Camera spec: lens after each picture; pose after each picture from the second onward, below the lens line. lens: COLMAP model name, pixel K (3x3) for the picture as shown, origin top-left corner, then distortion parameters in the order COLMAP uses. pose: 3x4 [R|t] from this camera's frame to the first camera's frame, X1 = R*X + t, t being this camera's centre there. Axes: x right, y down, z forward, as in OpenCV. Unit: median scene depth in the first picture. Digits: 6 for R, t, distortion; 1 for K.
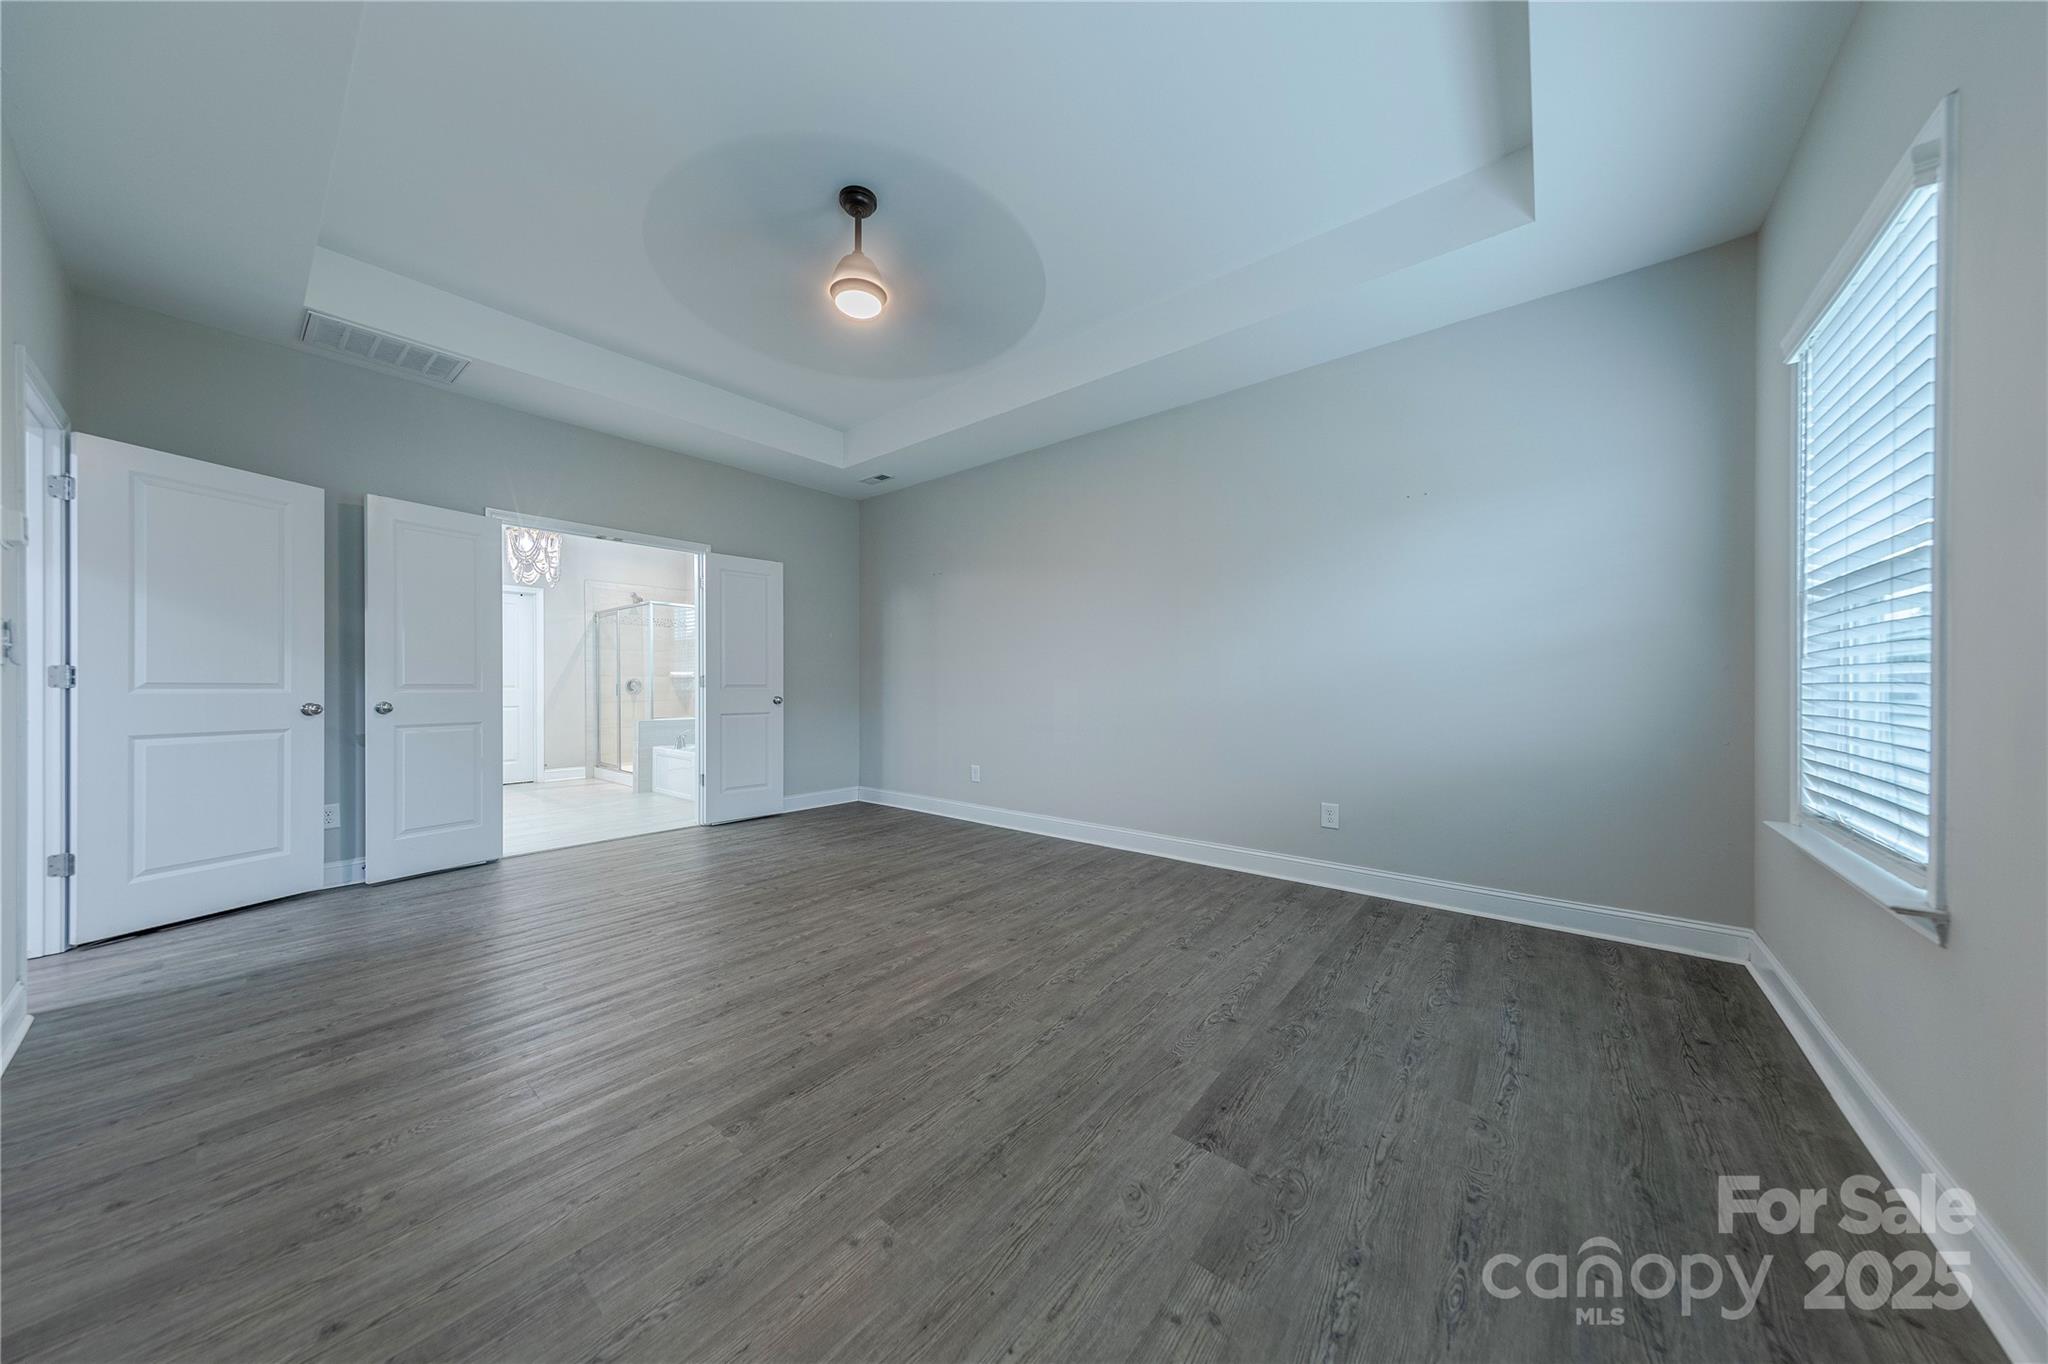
lens RADIAL K [[665.4, 0, 1012.9], [0, 665.4, 674.4], [0, 0, 1]] dist [0.004471, 0.000008]
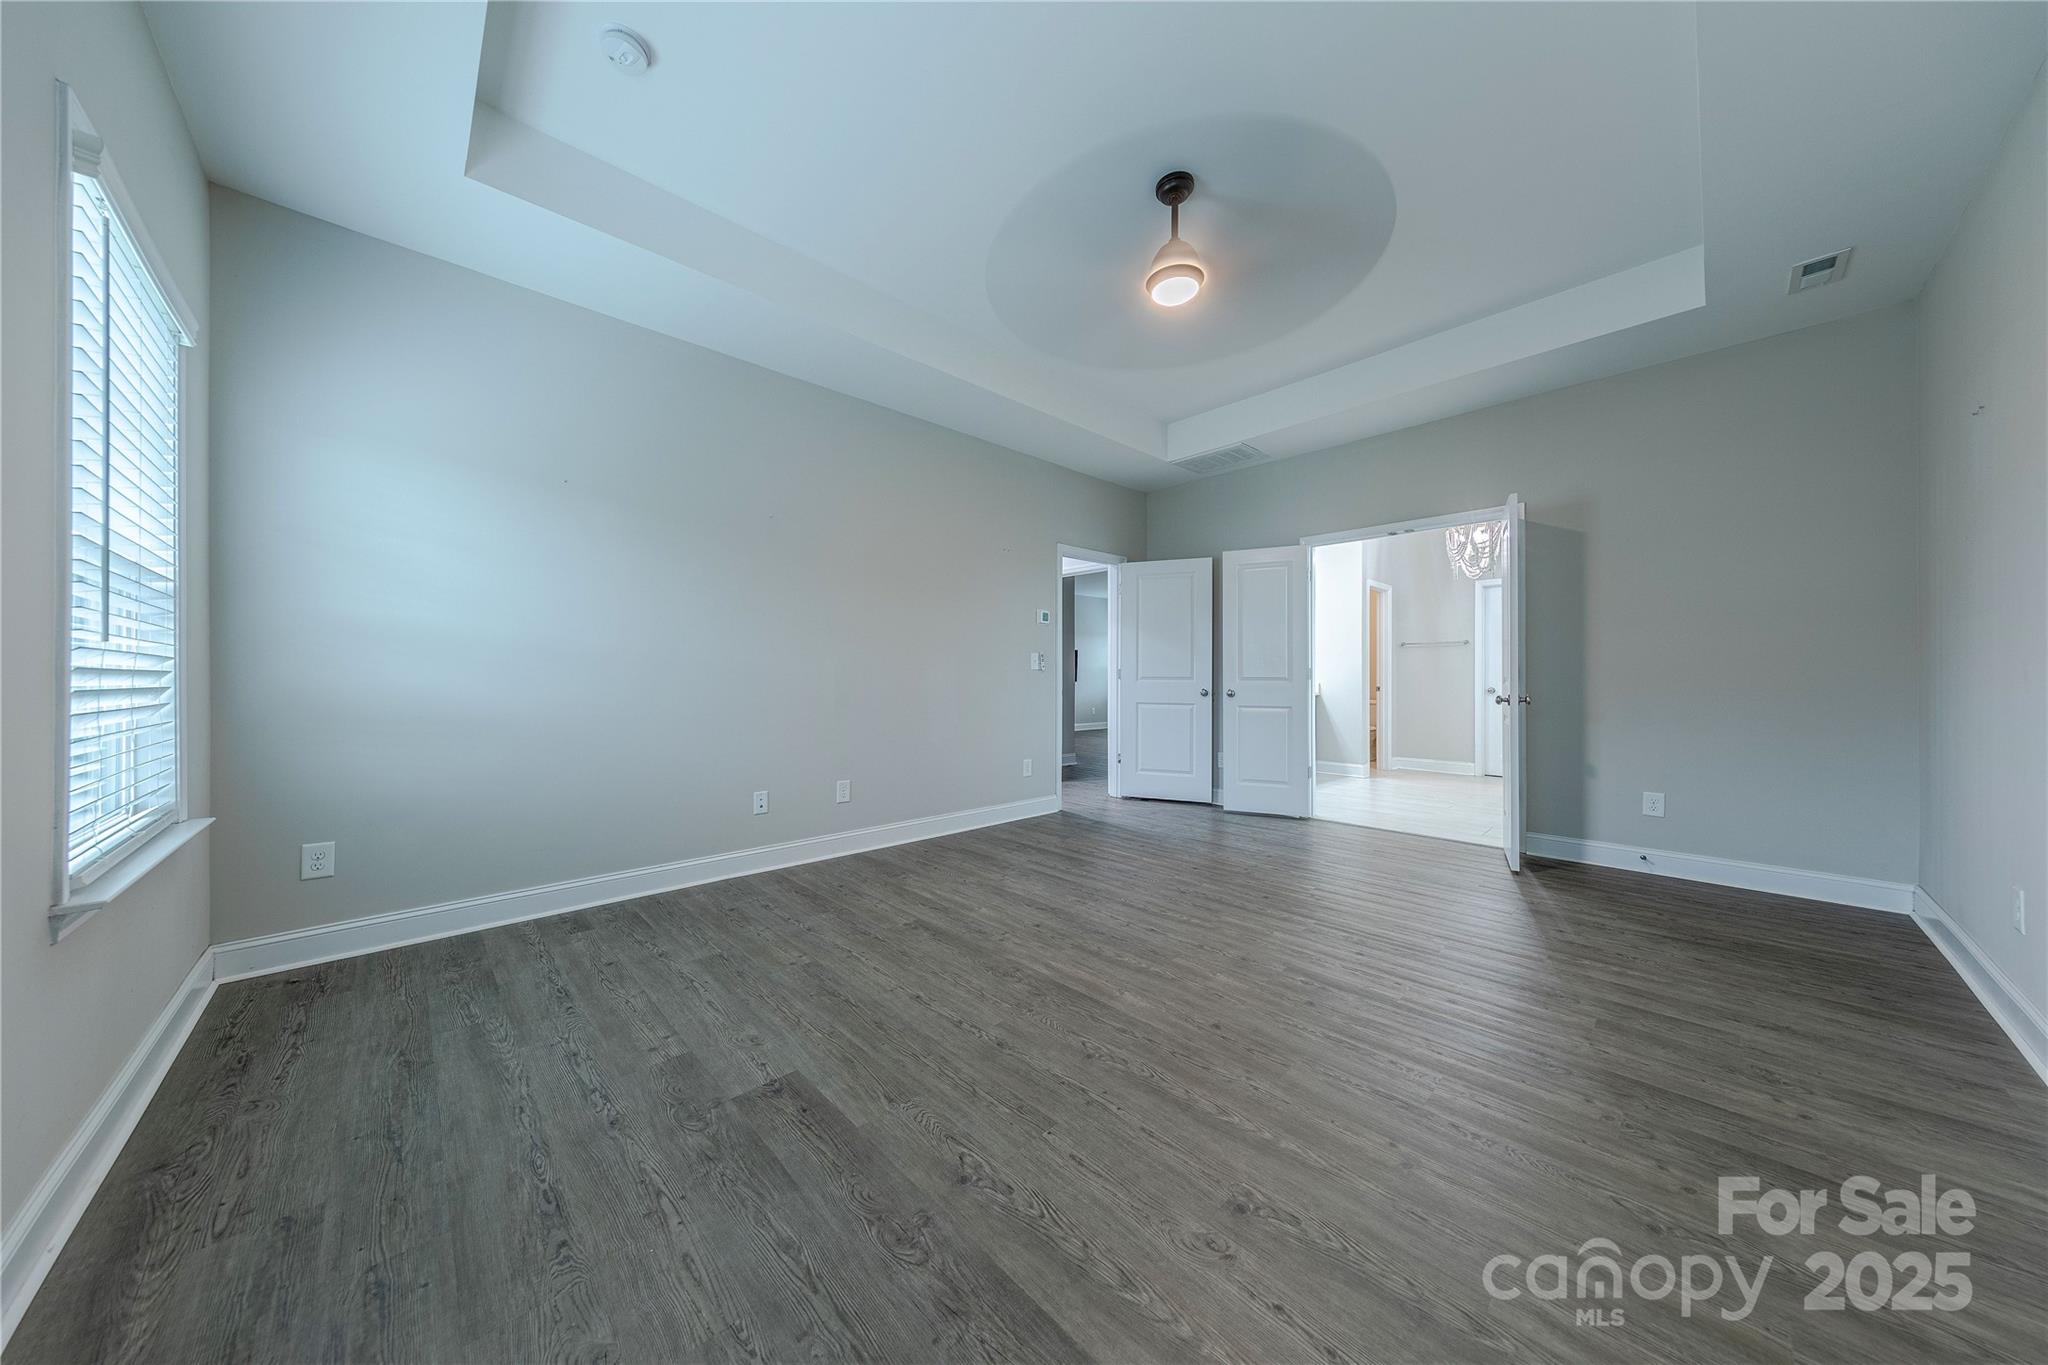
lens RADIAL K [[665.4, 0, 1012.9], [0, 665.4, 674.9], [0, 0, 1]] dist [0.004471, 0.000008]
pose [[-0.141301, -0.000429, -0.989967, 1.052490], [0.011834, 0.999928, -0.002122, 0.009769], [0.989896, -0.012015, -0.141286, 1.222229]]
